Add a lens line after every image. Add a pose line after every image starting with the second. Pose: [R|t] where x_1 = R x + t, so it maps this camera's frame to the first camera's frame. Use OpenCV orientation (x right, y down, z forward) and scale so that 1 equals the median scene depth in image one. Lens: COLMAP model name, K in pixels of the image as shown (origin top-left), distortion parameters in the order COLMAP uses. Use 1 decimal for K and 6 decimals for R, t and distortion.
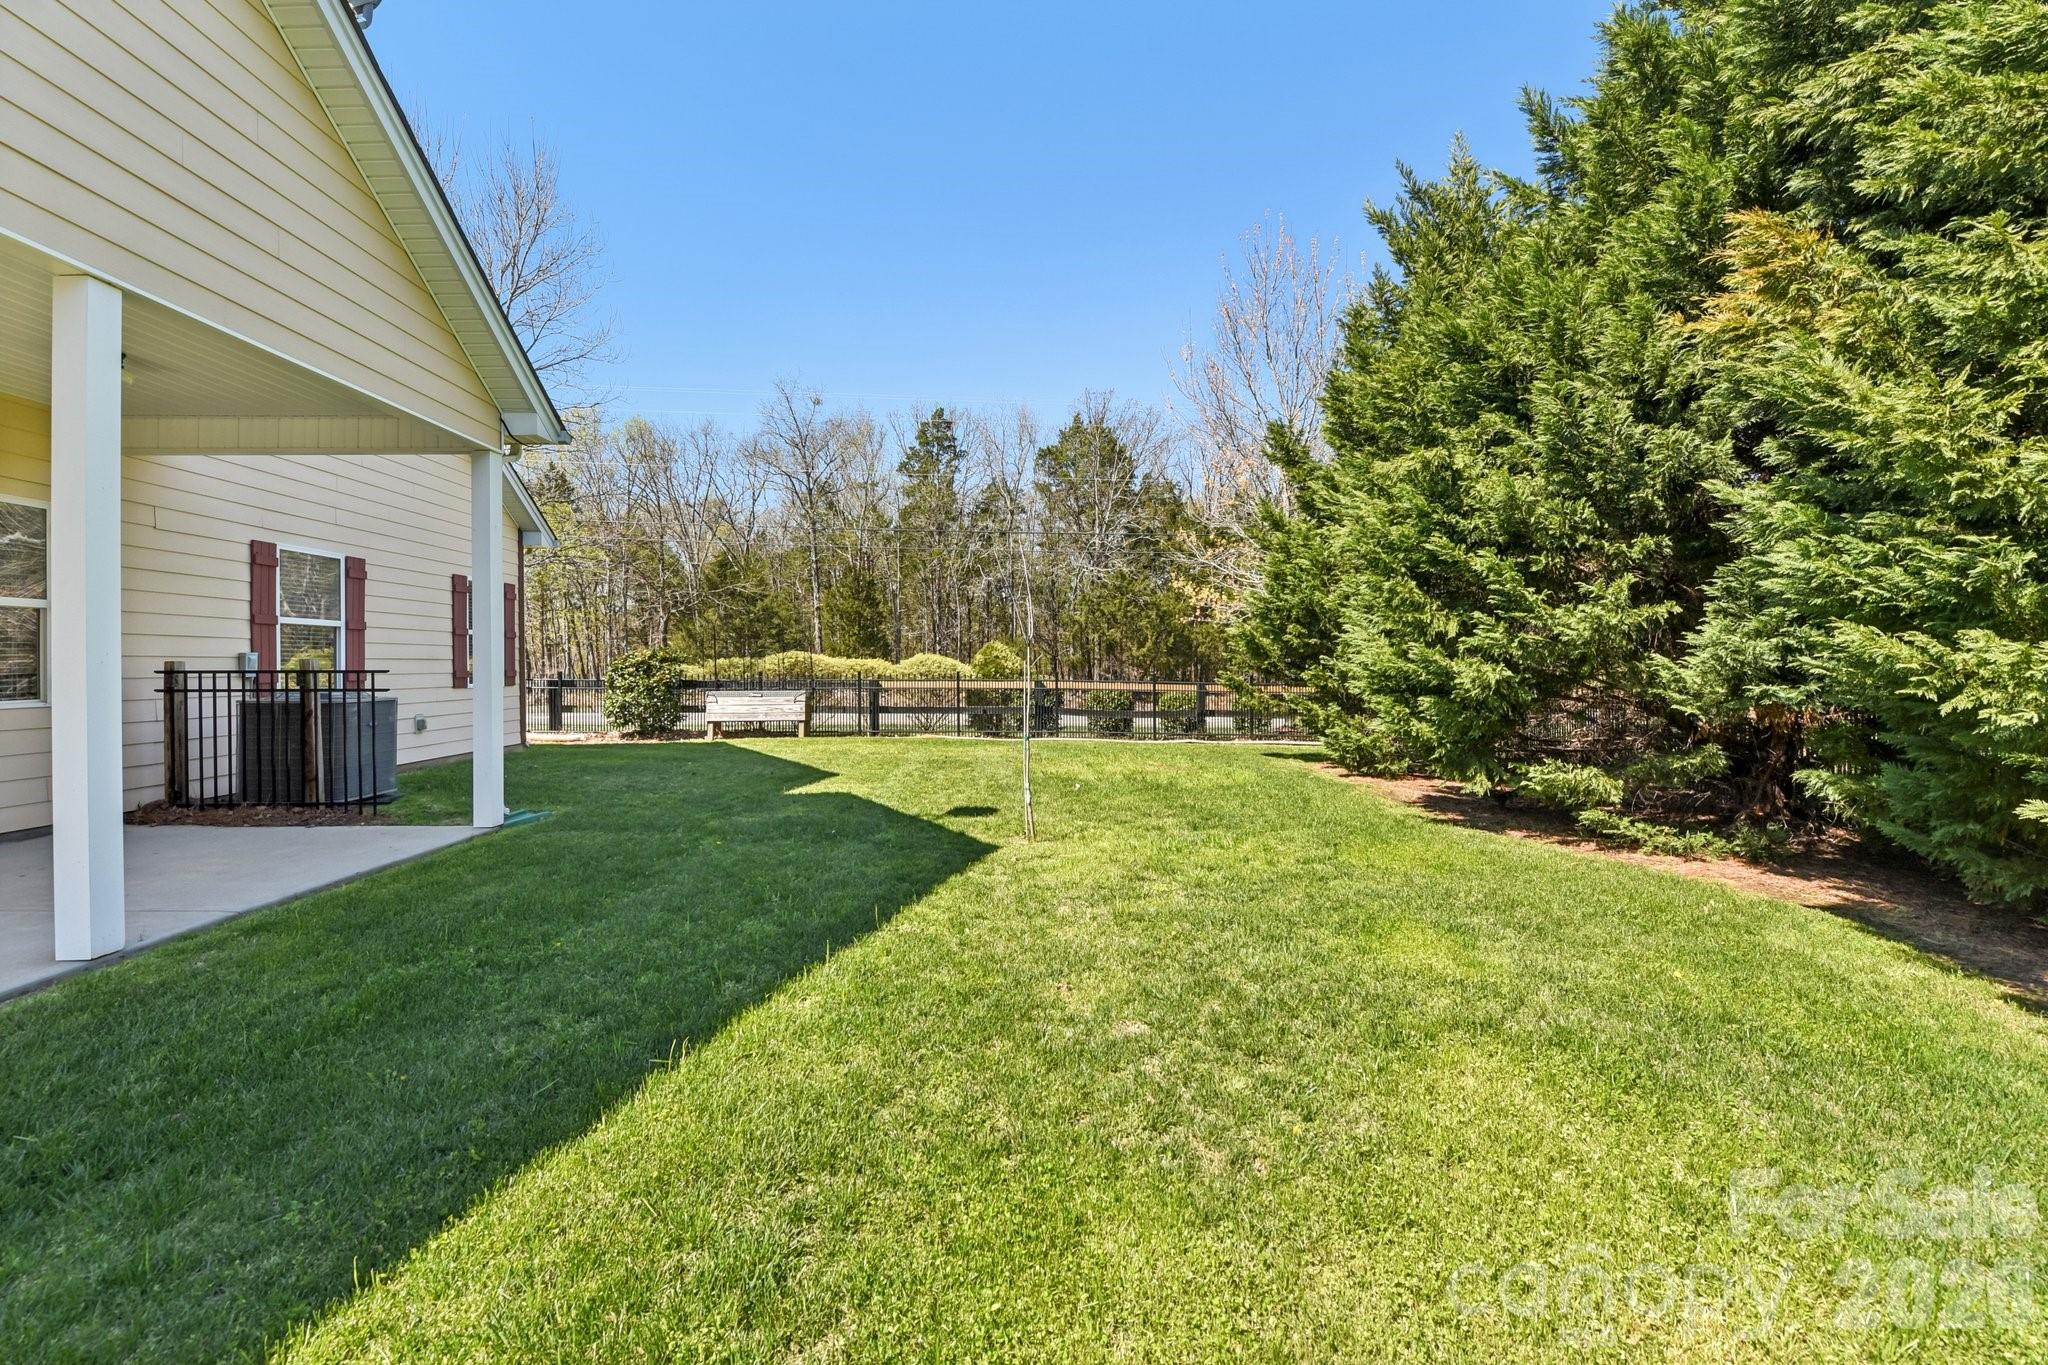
lens RADIAL K [[835.7, 0, 1017.2], [0, 835.7, 660.8], [0, 0, 1]] dist [-0.001159, -0.000096]
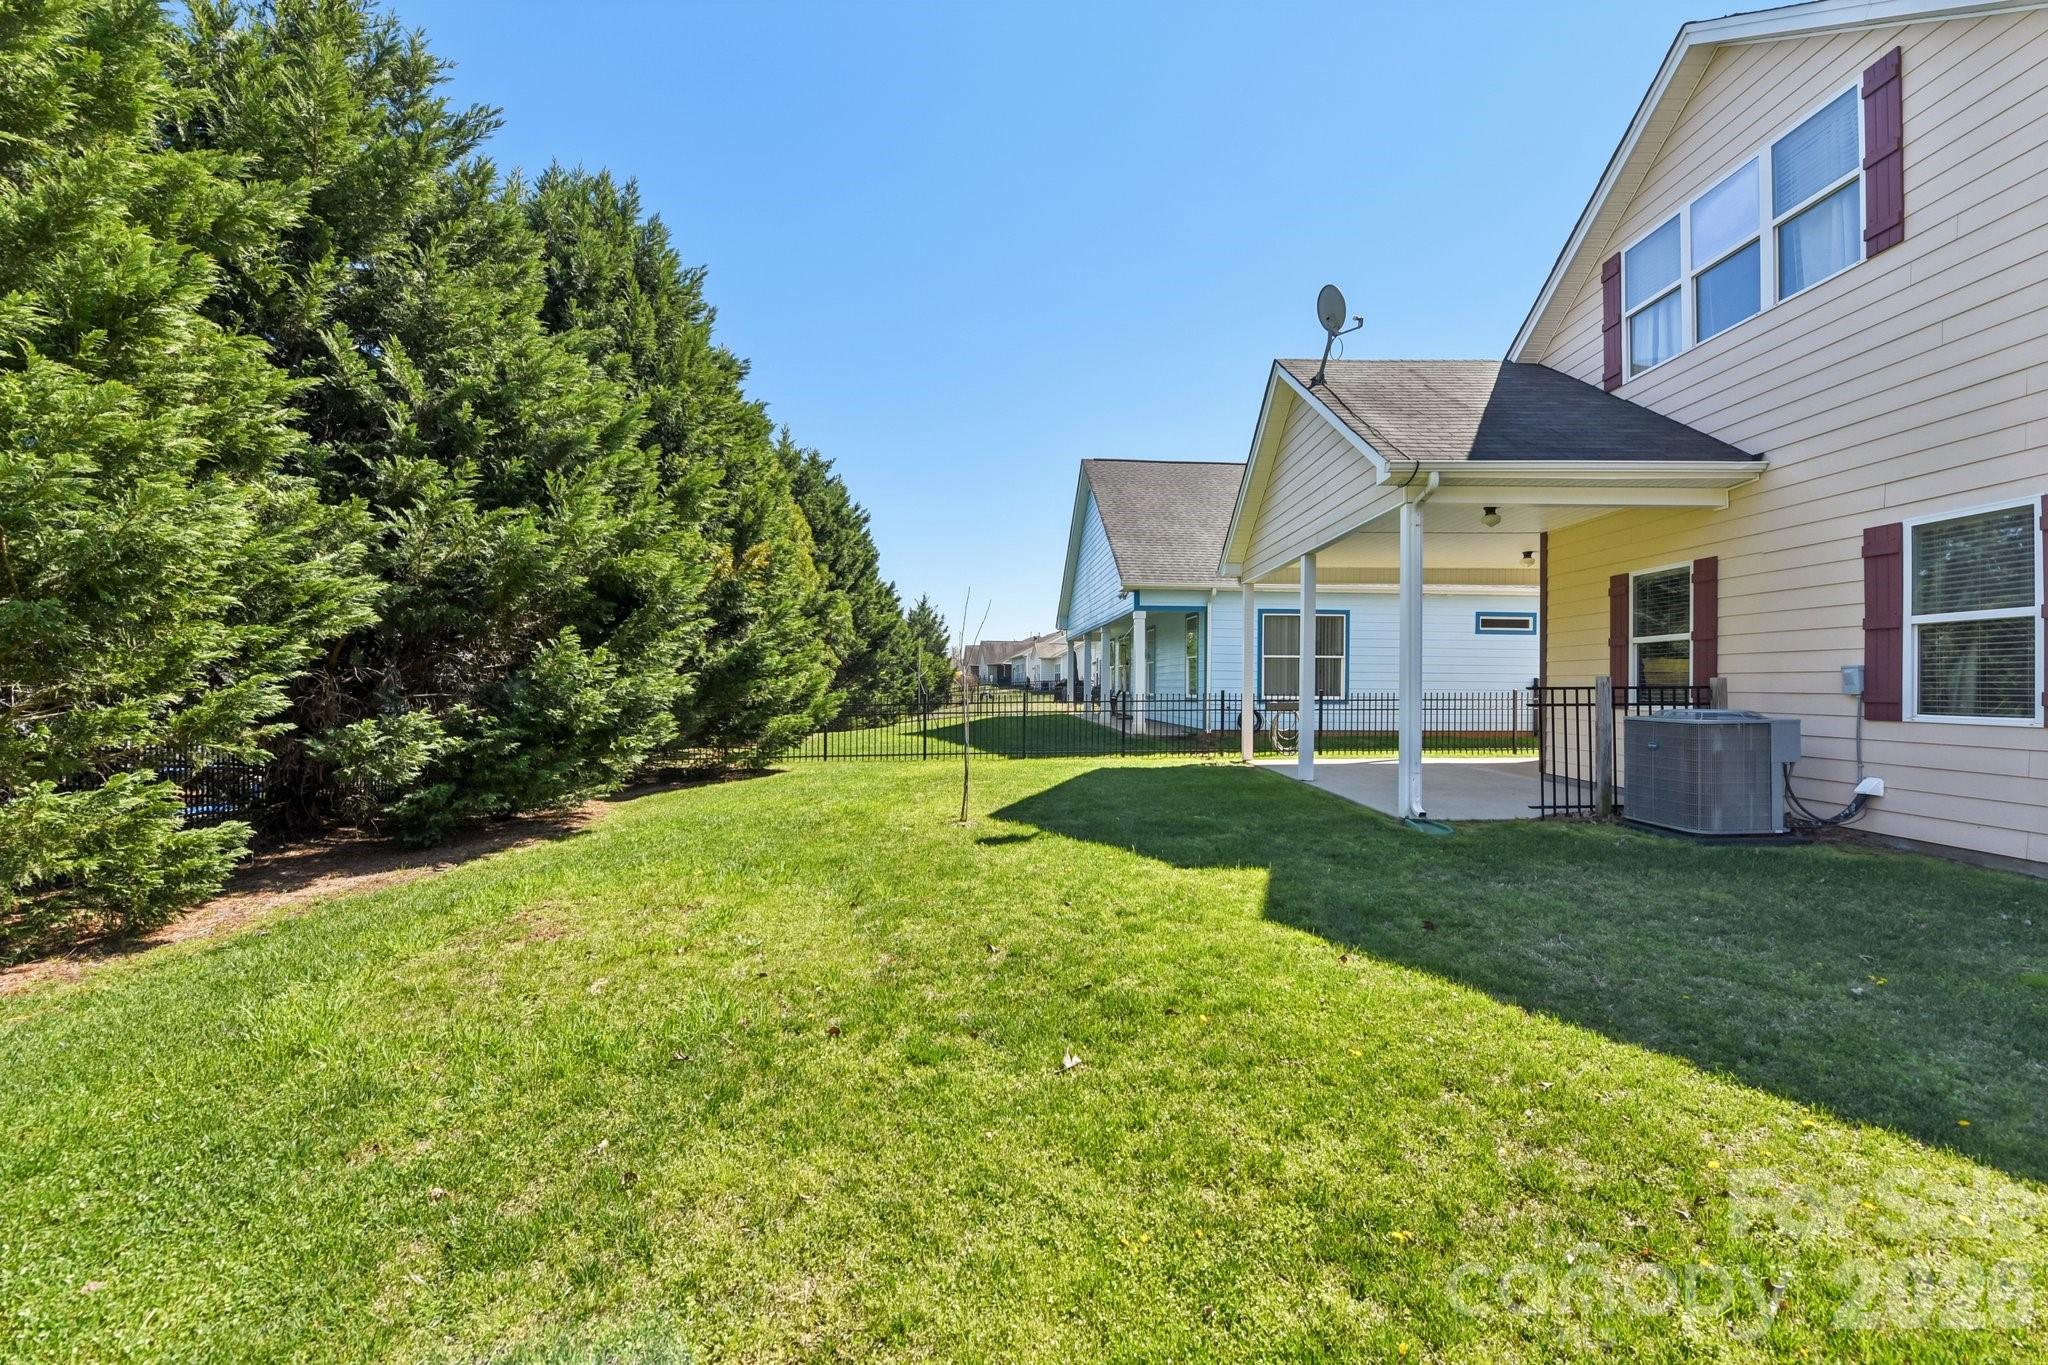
lens RADIAL K [[813.5, 0, 1024.0], [0, 813.5, 682.5], [0, 0, 1]] dist [-0.002744, -0.000249]
pose [[-0.998674, 0.010406, 0.050423, -0.114585], [0.010055, 0.999923, -0.007210, 0.005337], [-0.050494, -0.006693, -0.998702, 1.808035]]
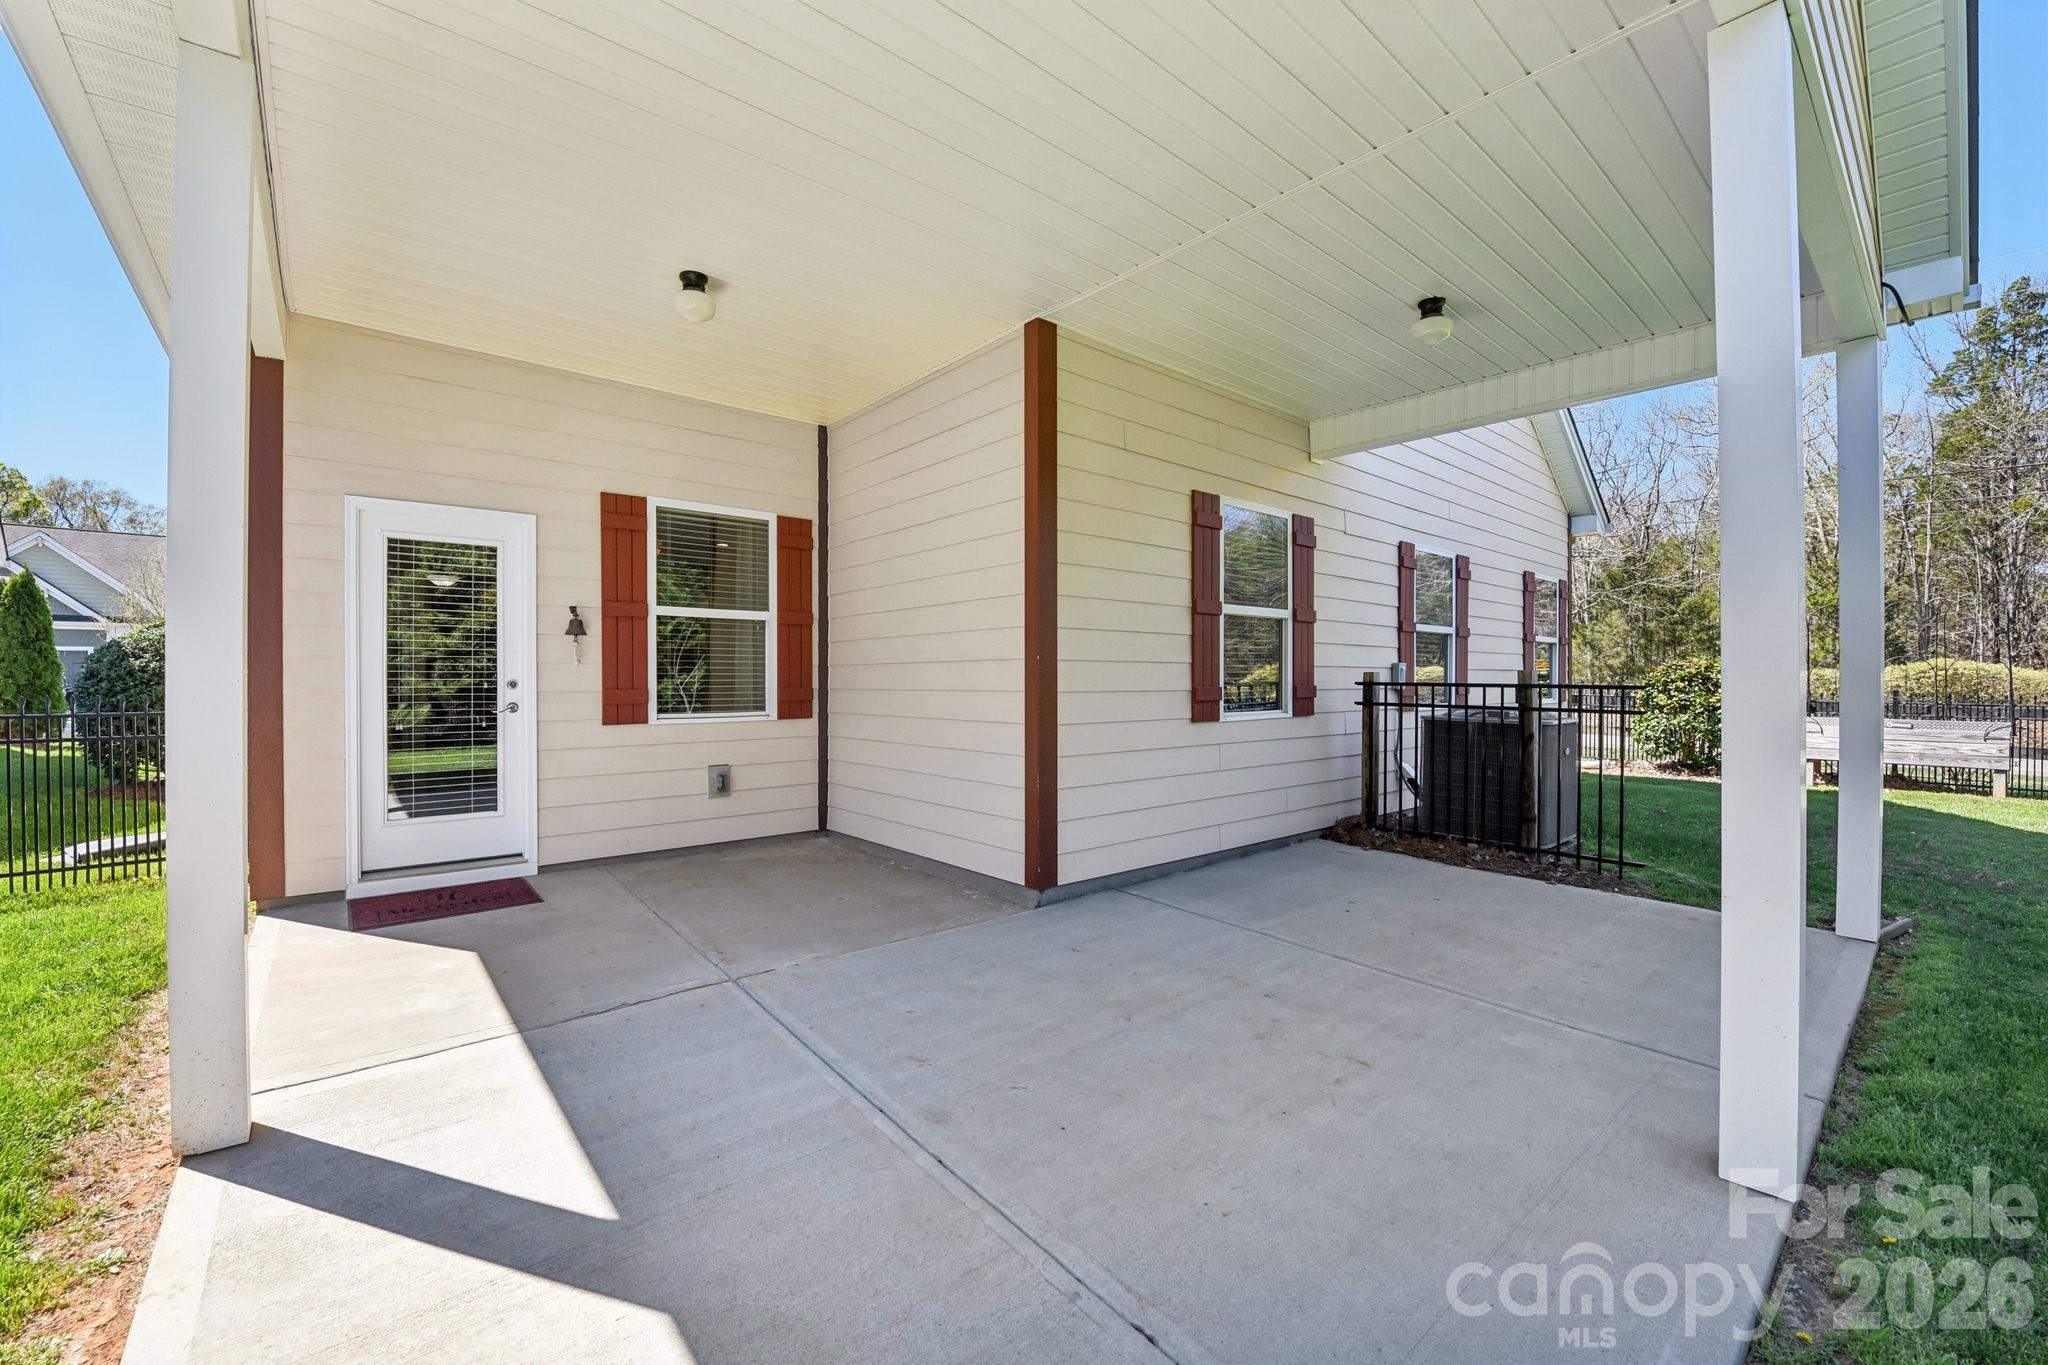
lens RADIAL K [[813.5, 0, 1024.0], [0, 813.5, 682.5], [0, 0, 1]] dist [-0.002744, -0.000249]
pose [[0.612589, 0.014184, -0.790274, -0.444675], [-0.003813, 0.999880, 0.014990, 0.000310], [0.790393, -0.006169, 0.612570, 0.114749]]
